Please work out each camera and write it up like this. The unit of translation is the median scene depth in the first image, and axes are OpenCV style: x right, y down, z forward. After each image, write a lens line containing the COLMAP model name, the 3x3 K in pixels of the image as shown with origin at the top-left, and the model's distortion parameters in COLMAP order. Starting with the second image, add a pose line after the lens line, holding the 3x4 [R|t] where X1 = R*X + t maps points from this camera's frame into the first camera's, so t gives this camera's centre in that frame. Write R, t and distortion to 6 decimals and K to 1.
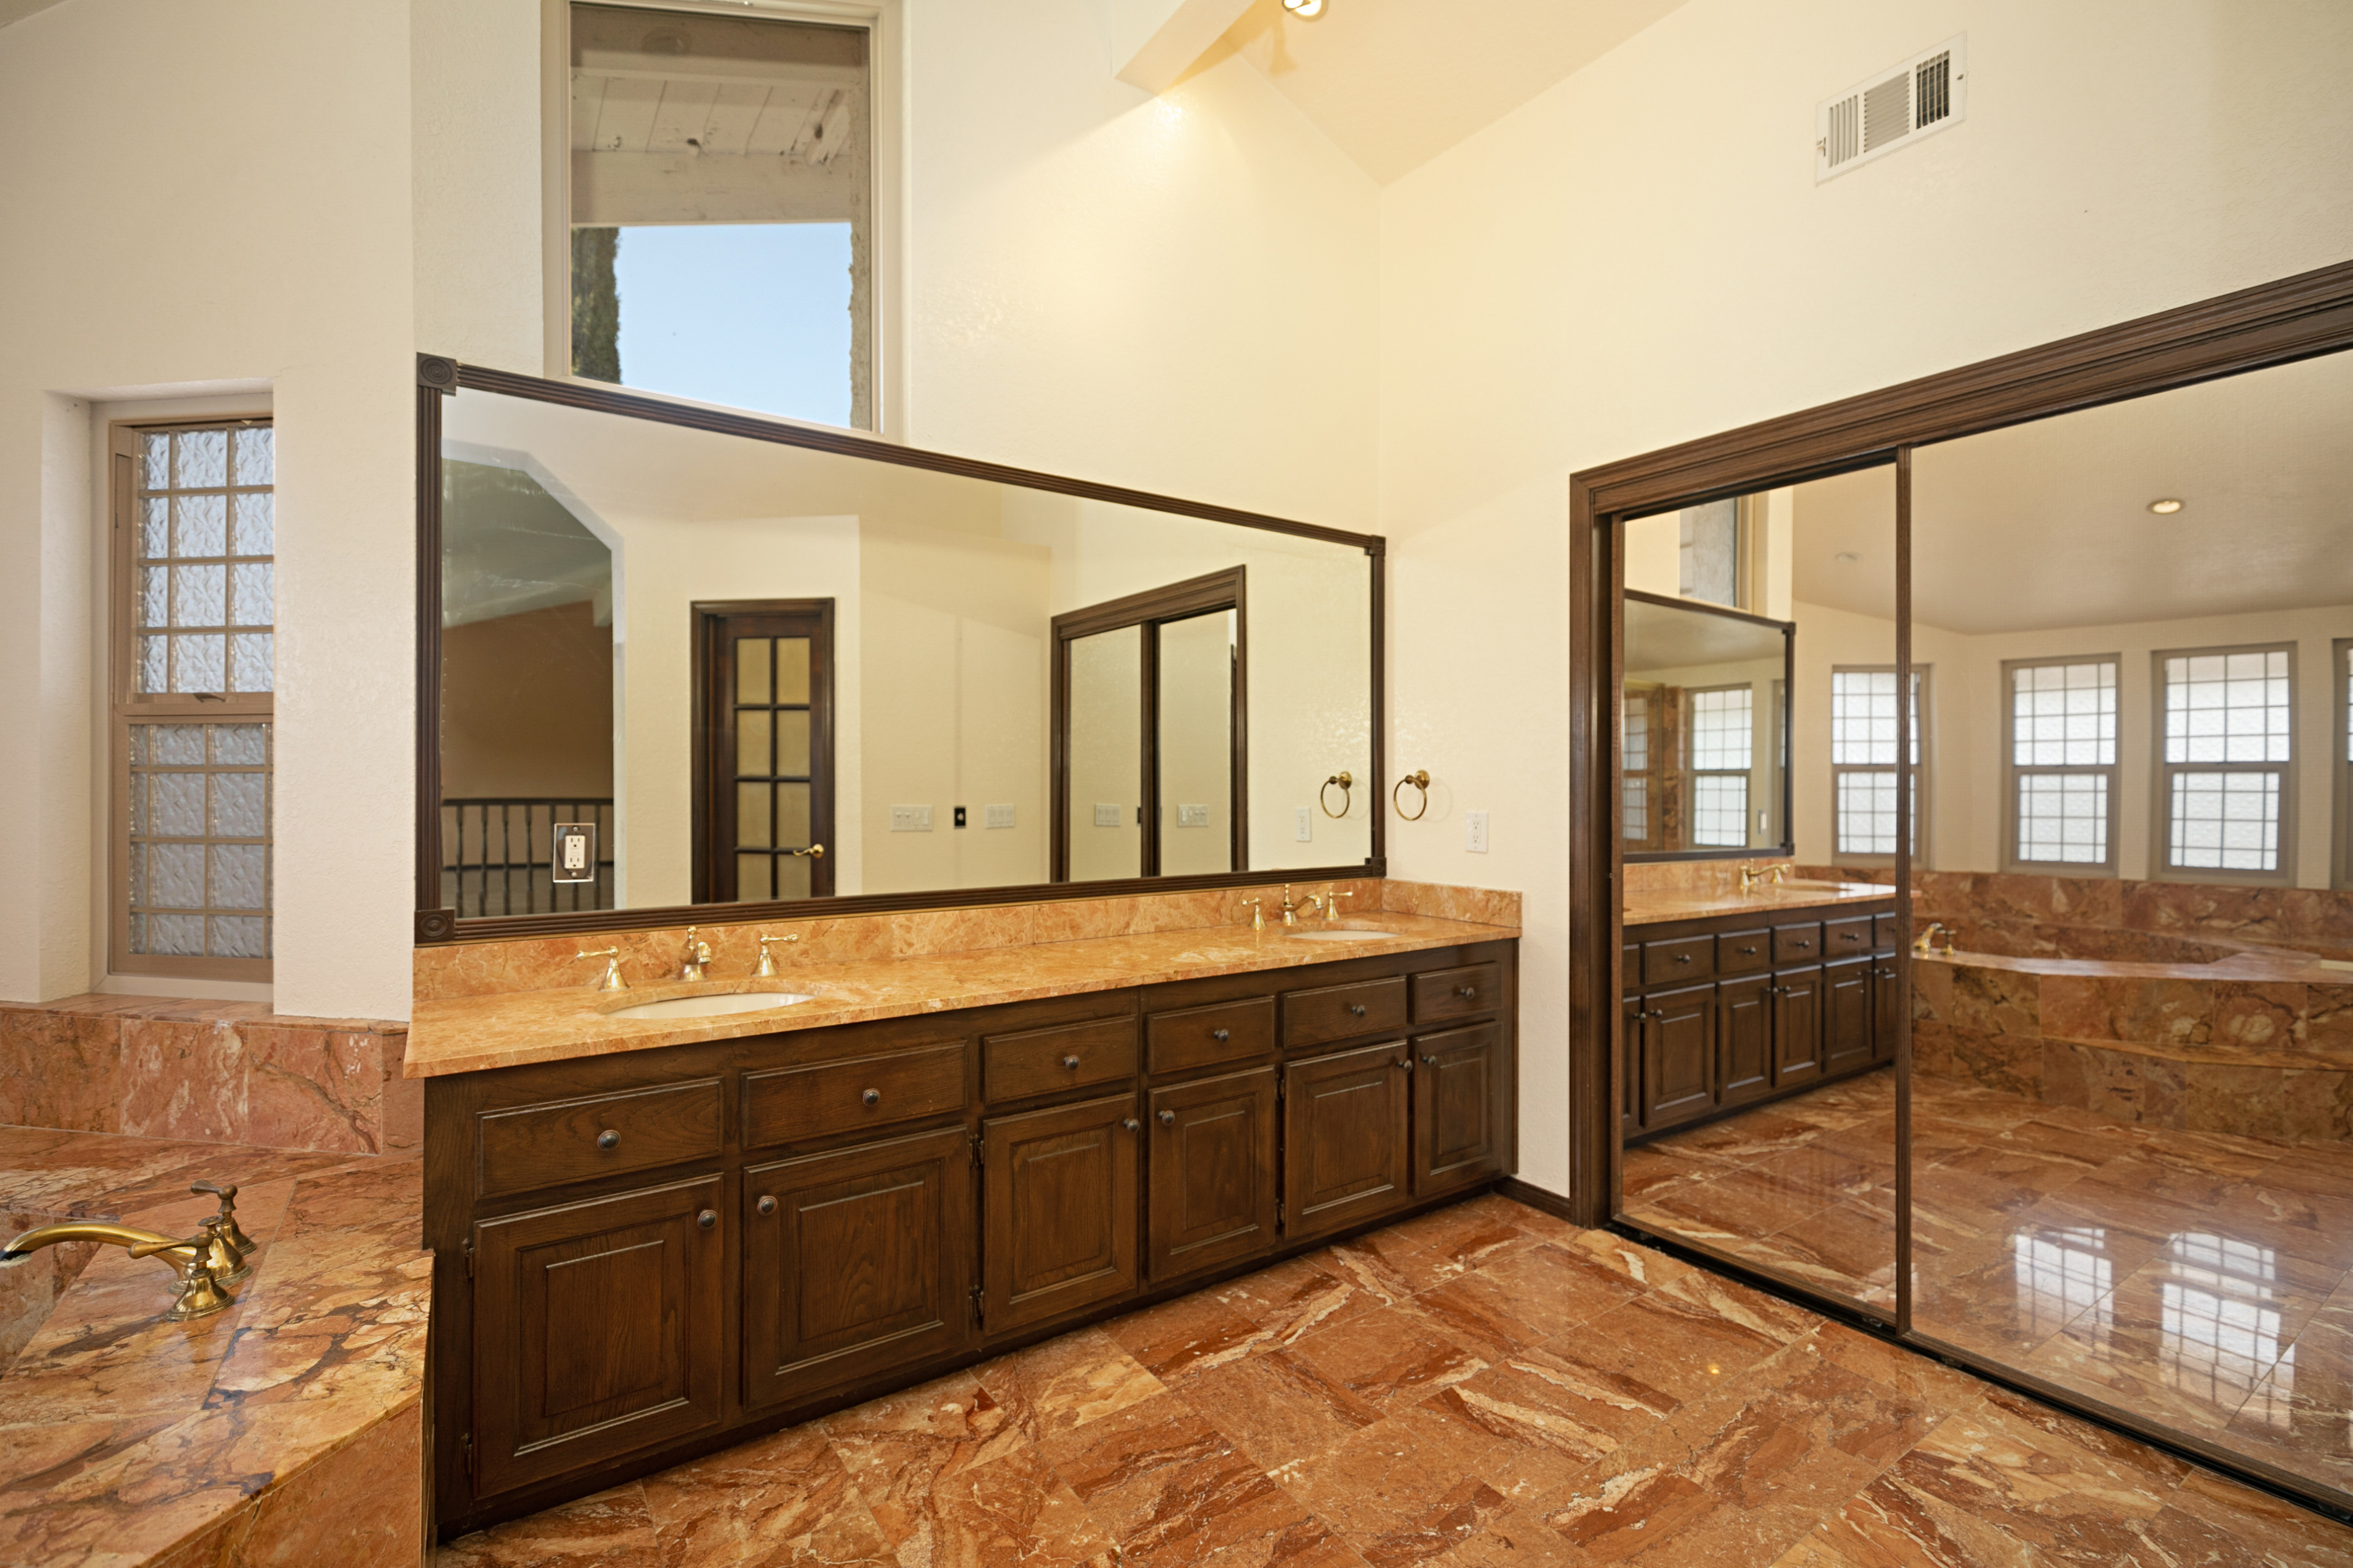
lens RADIAL K [[1059.8, 0, 1167.0], [0, 1059.8, 778.4], [0, 0, 1]] dist [0.001931, 0.000373]
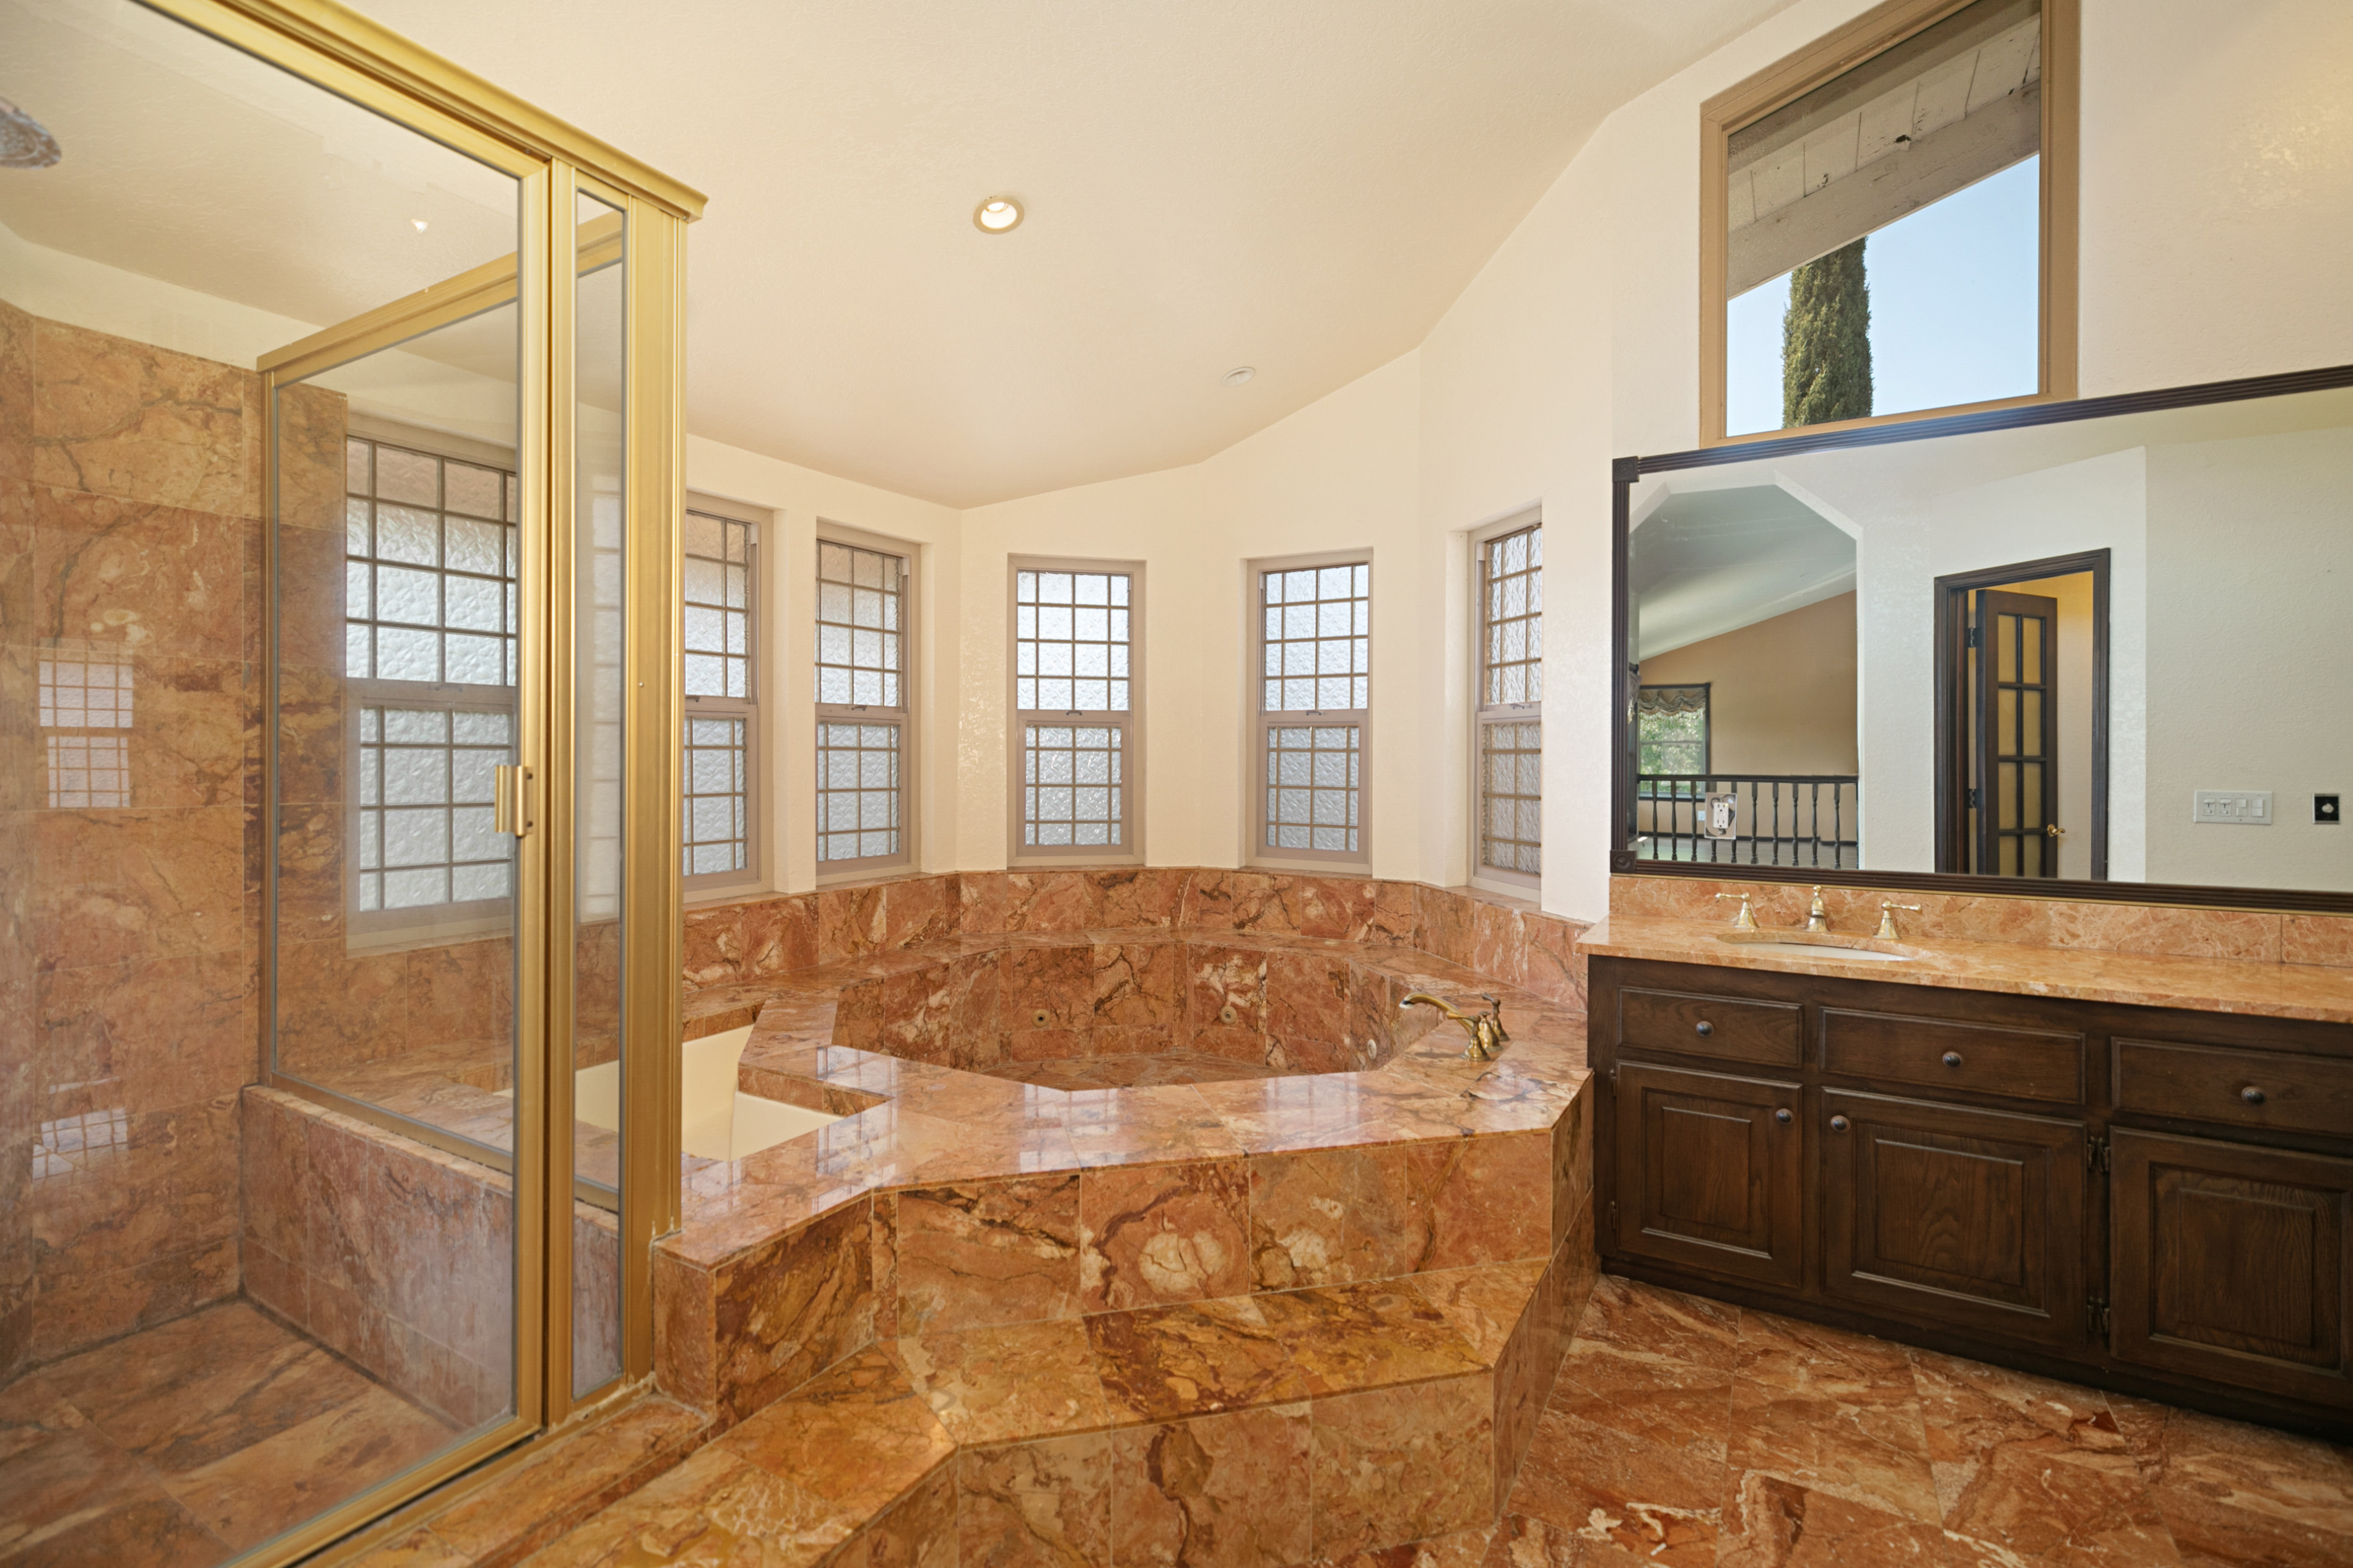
lens RADIAL K [[1059.8, 0, 1167.0], [0, 1059.8, 778.4], [0, 0, 1]] dist [0.001931, 0.000373]
pose [[0.424097, 0.018233, -0.905433, 0.325631], [0.000775, 0.999790, 0.020497, -0.001763], [0.905617, -0.009394, 0.423993, -0.147094]]
